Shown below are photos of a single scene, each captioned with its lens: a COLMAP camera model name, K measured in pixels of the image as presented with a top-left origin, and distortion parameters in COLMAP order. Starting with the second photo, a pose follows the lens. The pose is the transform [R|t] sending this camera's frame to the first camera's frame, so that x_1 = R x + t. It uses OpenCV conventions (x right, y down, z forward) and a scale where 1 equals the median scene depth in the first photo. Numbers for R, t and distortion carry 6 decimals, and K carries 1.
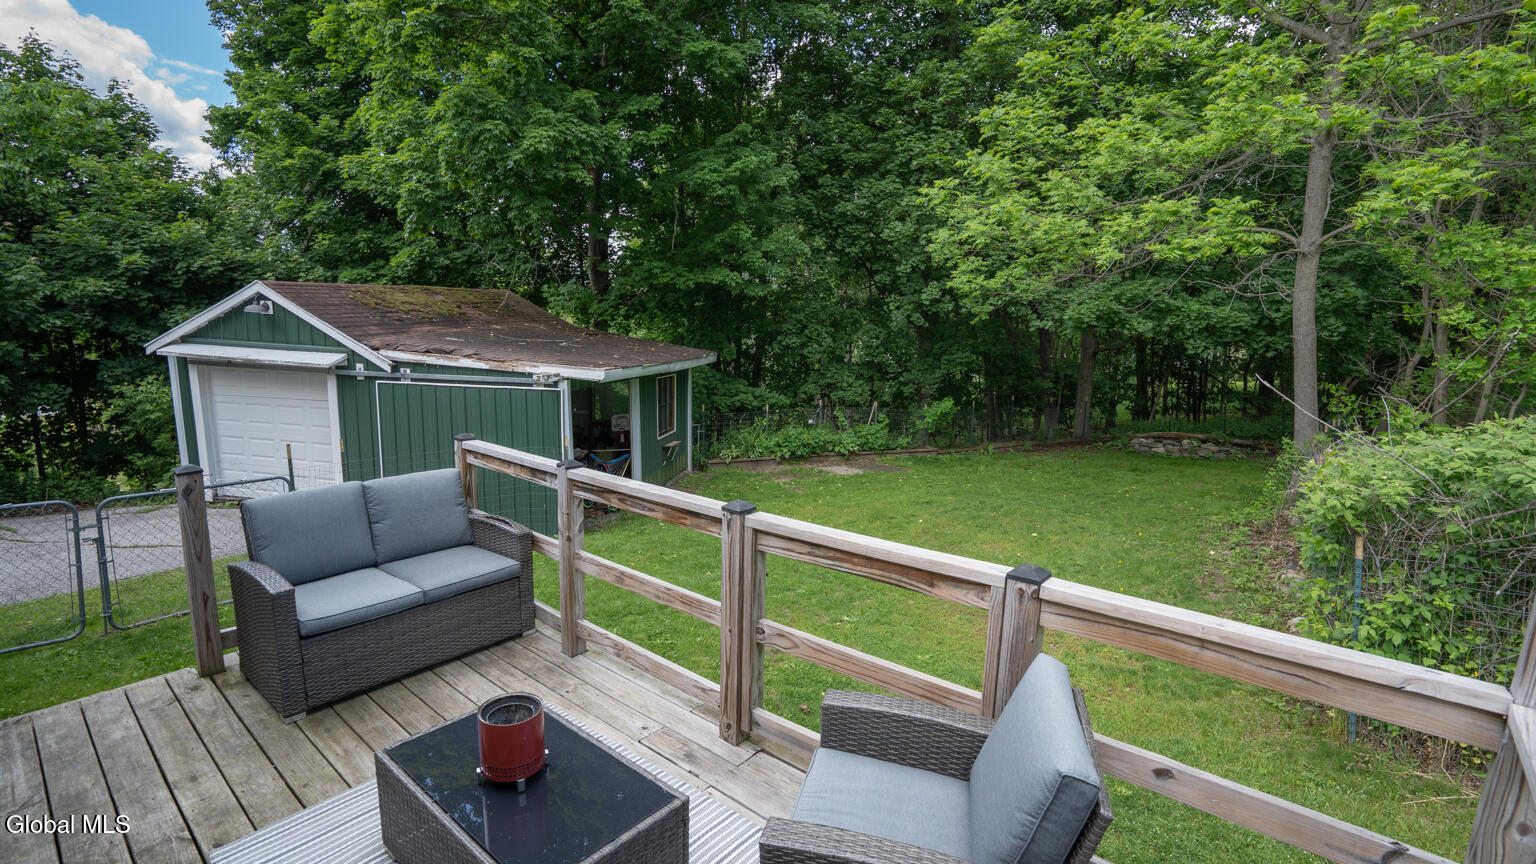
lens RADIAL K [[713.2, 0, 768.0], [0, 713.2, 432.0], [0, 0, 1]] dist [-0.014929, -0.000291]
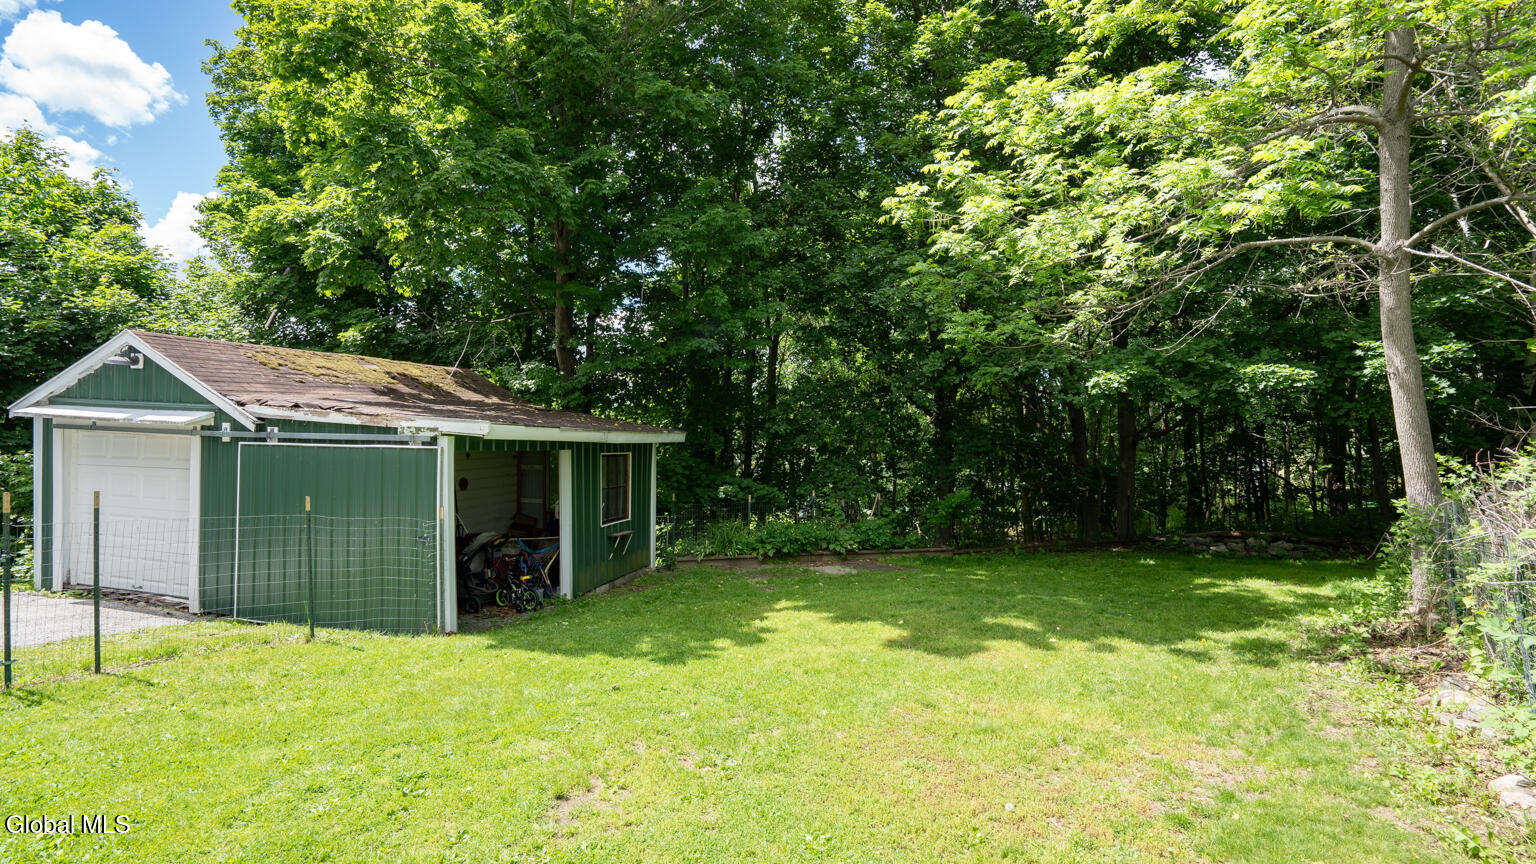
lens RADIAL K [[718.4, 0, 768.0], [0, 718.4, 432.0], [0, 0, 1]] dist [-0.026146, 0.007196]
pose [[0.998399, -0.003972, -0.056424, 0.107042], [-0.005312, 0.986538, -0.163446, 0.045214], [0.056314, 0.163484, 0.984937, 0.192939]]
